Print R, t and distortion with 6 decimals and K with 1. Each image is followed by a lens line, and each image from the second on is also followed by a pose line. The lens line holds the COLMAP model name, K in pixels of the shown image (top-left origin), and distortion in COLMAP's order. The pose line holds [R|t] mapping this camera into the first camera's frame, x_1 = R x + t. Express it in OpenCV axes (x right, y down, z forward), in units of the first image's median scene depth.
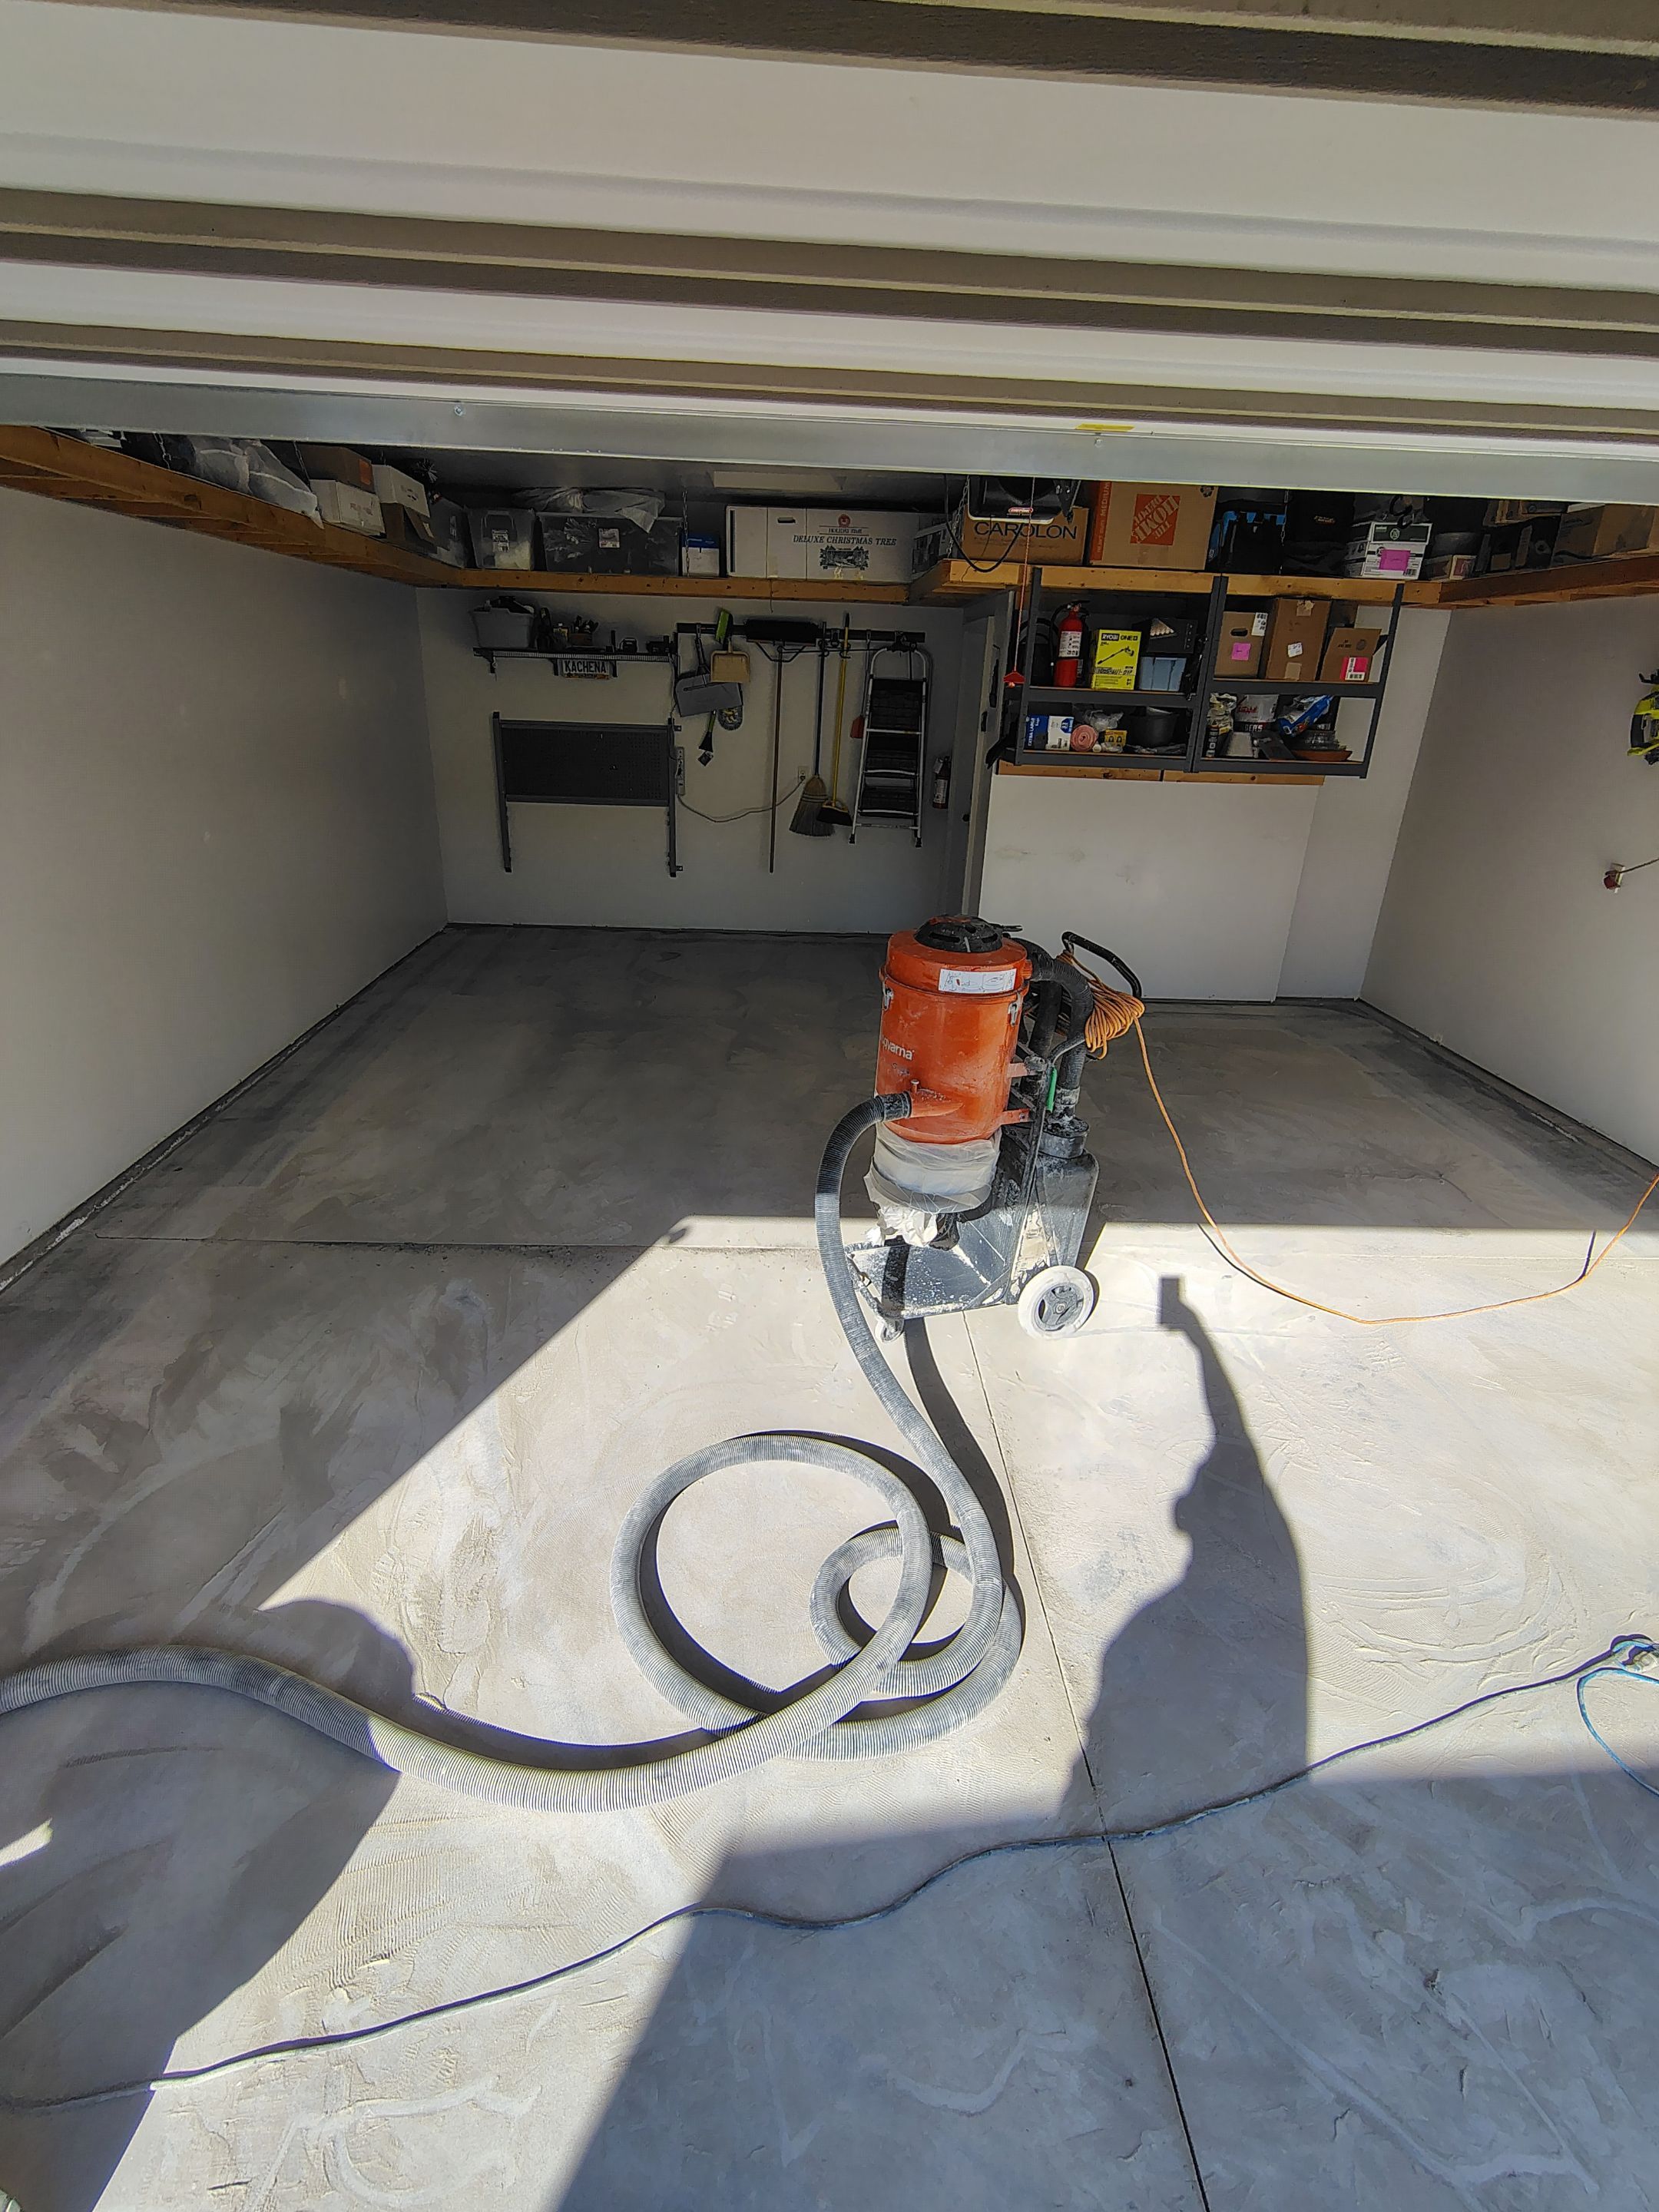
lens RADIAL K [[1032.9, 0, 818.5], [0, 1032.9, 1098.2], [0, 0, 1]] dist [-0.012757, 0.005486]
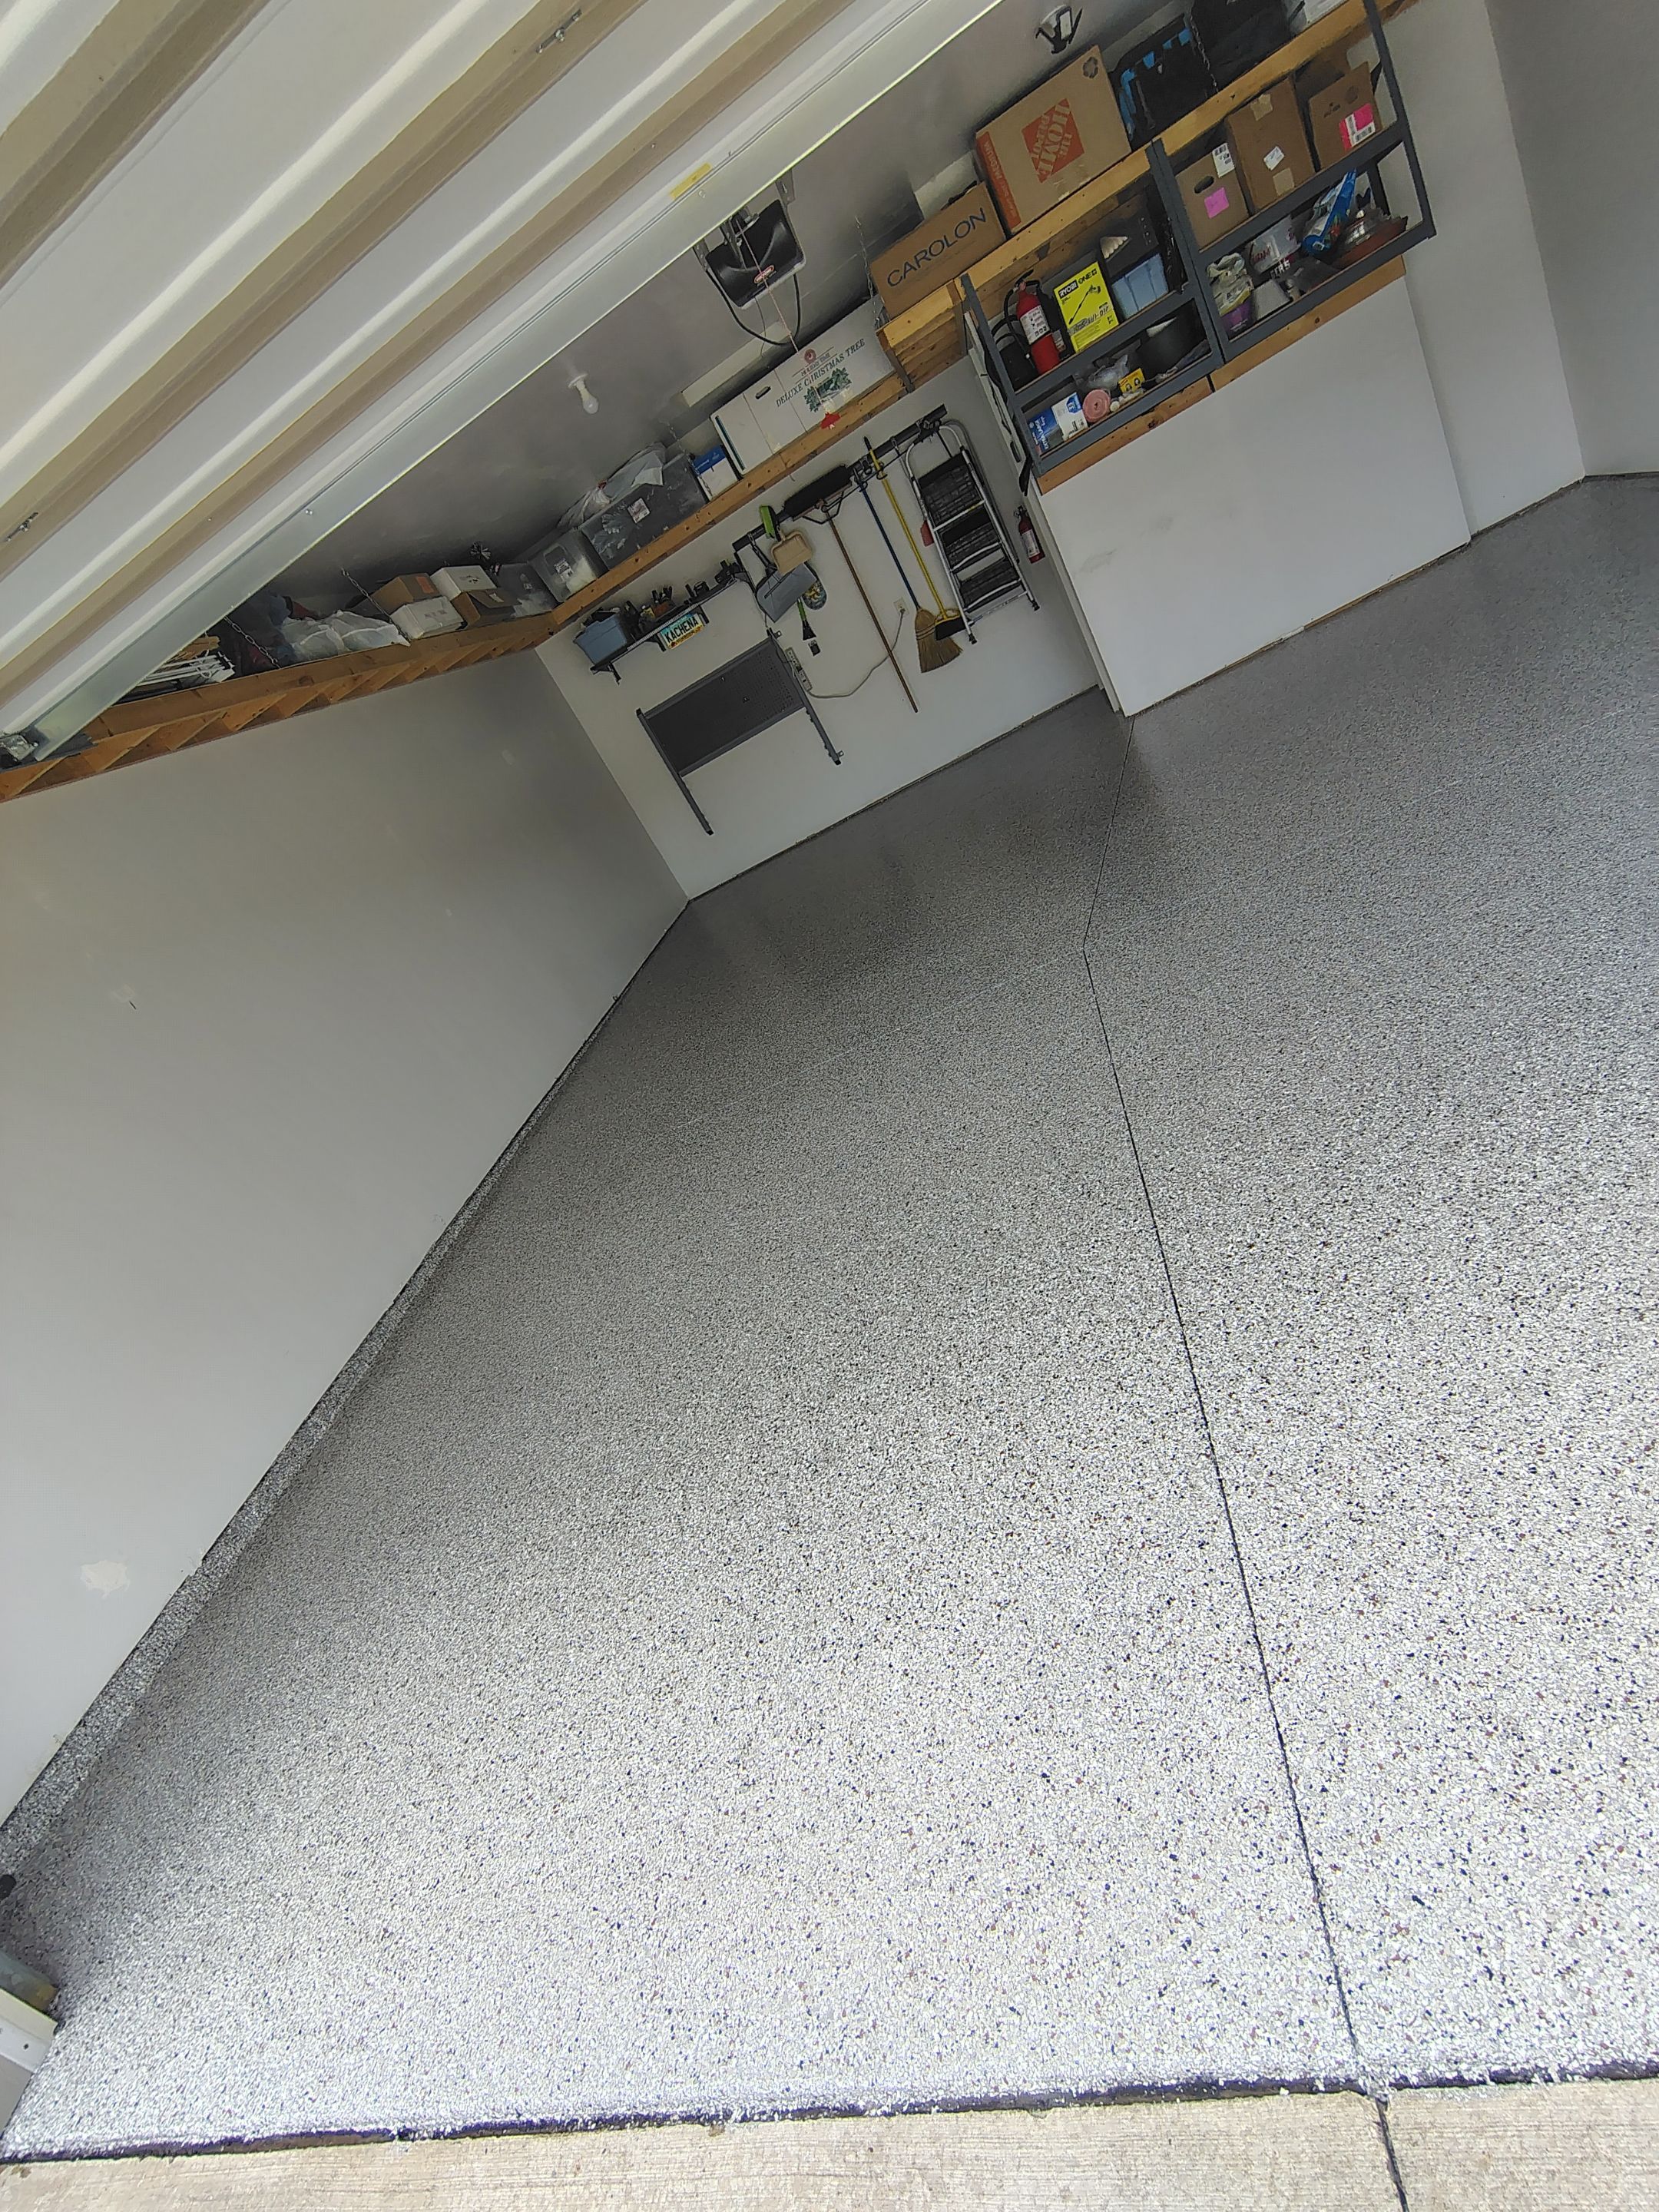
lens RADIAL K [[1028.7, 0, 820.2], [0, 1028.7, 1098.2], [0, 0, 1]] dist [-0.010270, 0.001783]
pose [[0.841421, -0.382407, -0.381805, 0.164794], [0.417076, 0.908828, 0.008890, 0.114745], [0.343596, -0.166722, 0.924200, -0.055734]]
